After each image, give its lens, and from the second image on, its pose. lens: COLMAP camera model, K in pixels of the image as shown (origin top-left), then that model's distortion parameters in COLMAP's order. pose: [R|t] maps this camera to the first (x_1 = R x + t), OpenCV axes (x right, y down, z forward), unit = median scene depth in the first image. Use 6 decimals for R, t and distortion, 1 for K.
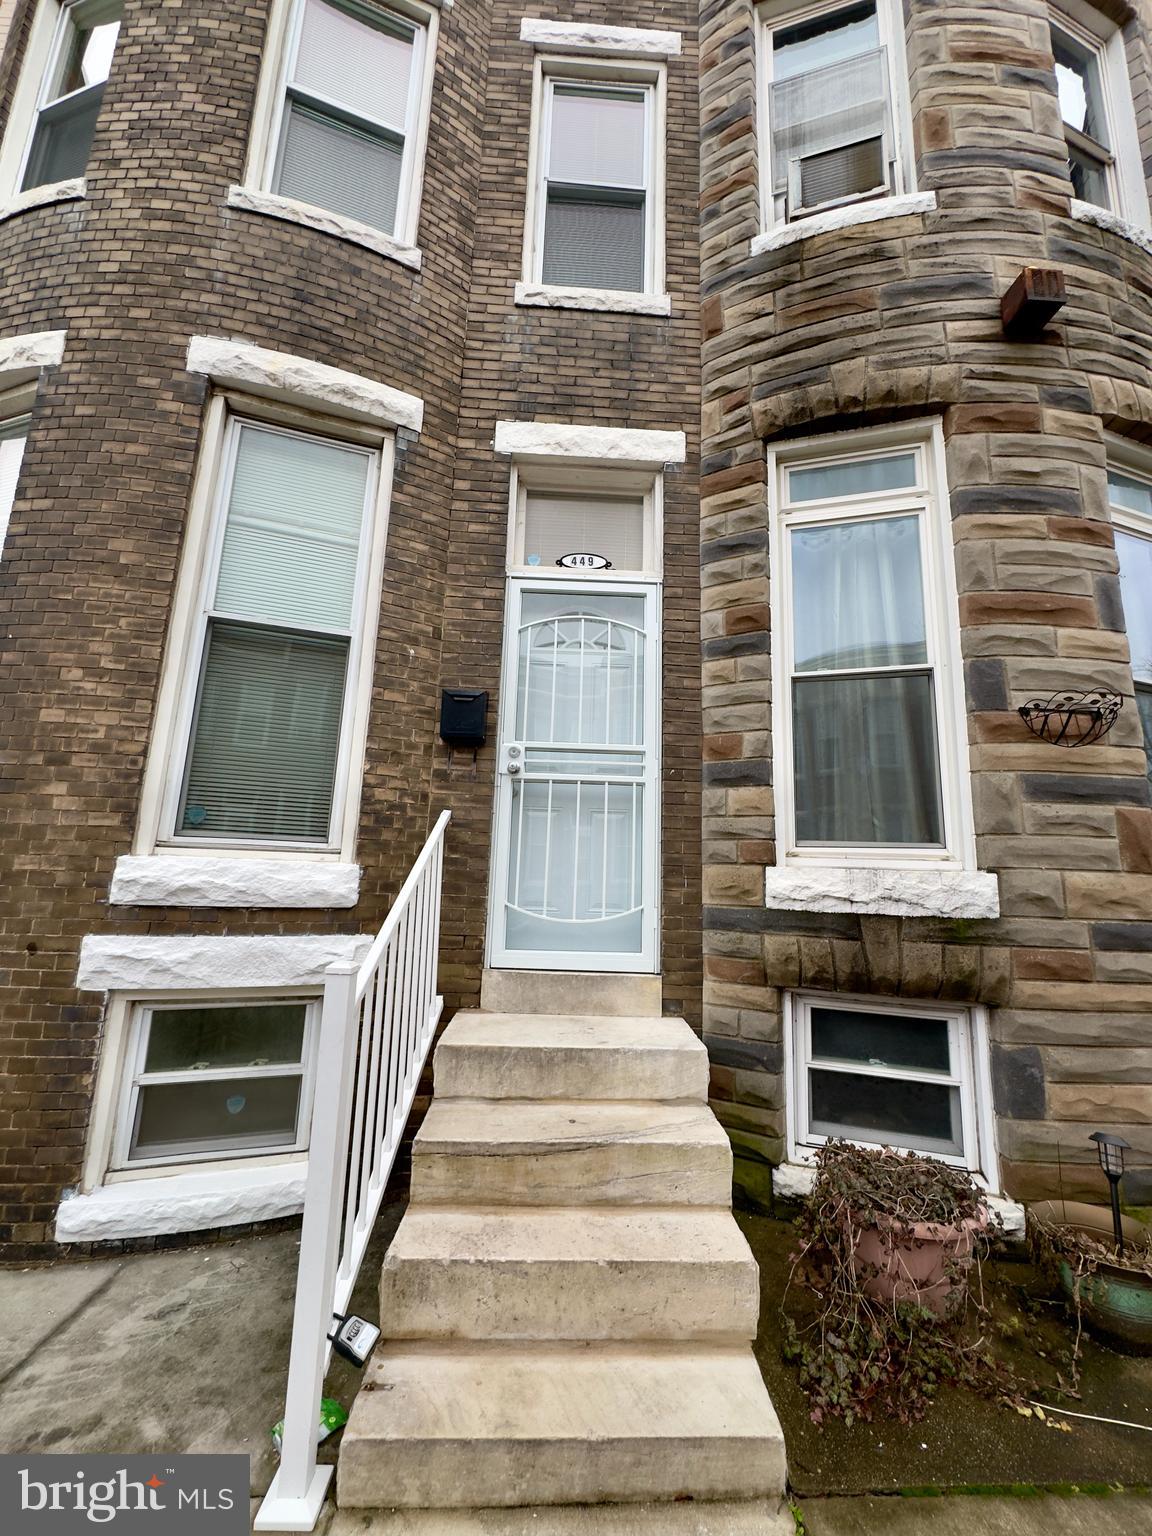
lens RADIAL K [[610.3, 0, 577.1], [0, 610.3, 767.9], [0, 0, 1]] dist [-0.002230, 0.000442]
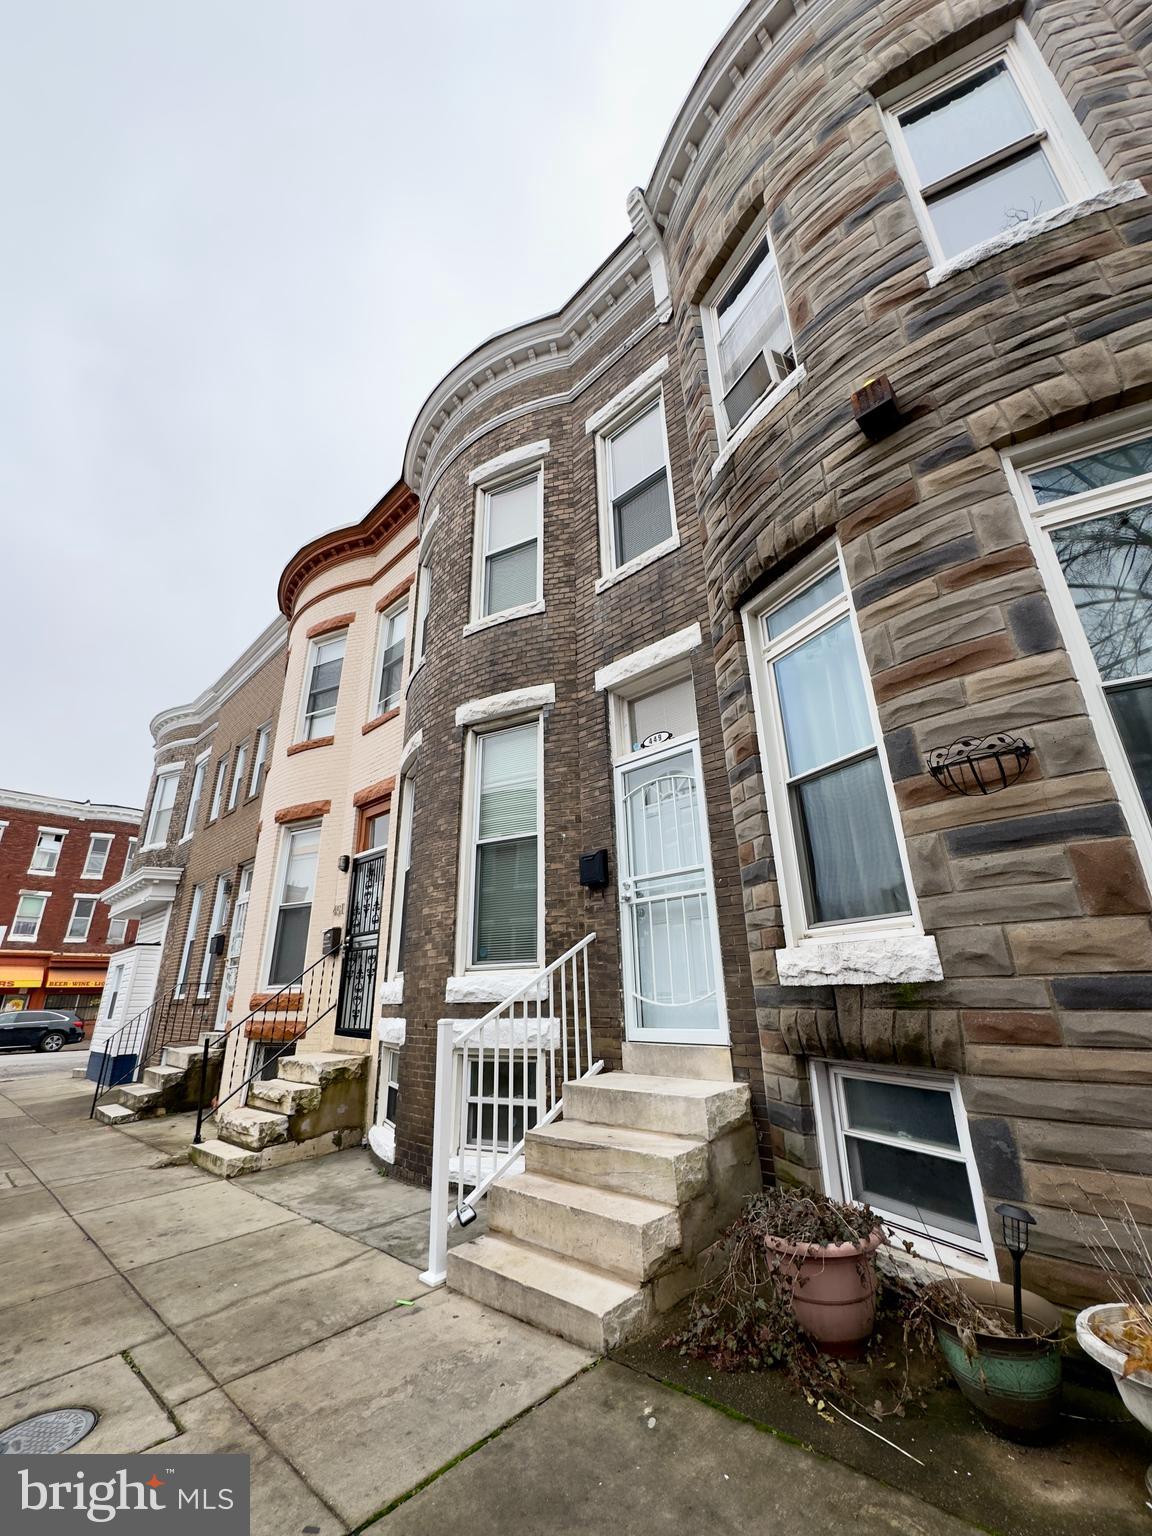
lens RADIAL K [[610.3, 0, 576.8], [0, 610.3, 767.5], [0, 0, 1]] dist [-0.002230, 0.000442]
pose [[0.690864, -0.297478, -0.658949, 0.931230], [0.173168, 0.952984, -0.248664, 0.050322], [0.701940, 0.057684, 0.709896, -0.147158]]
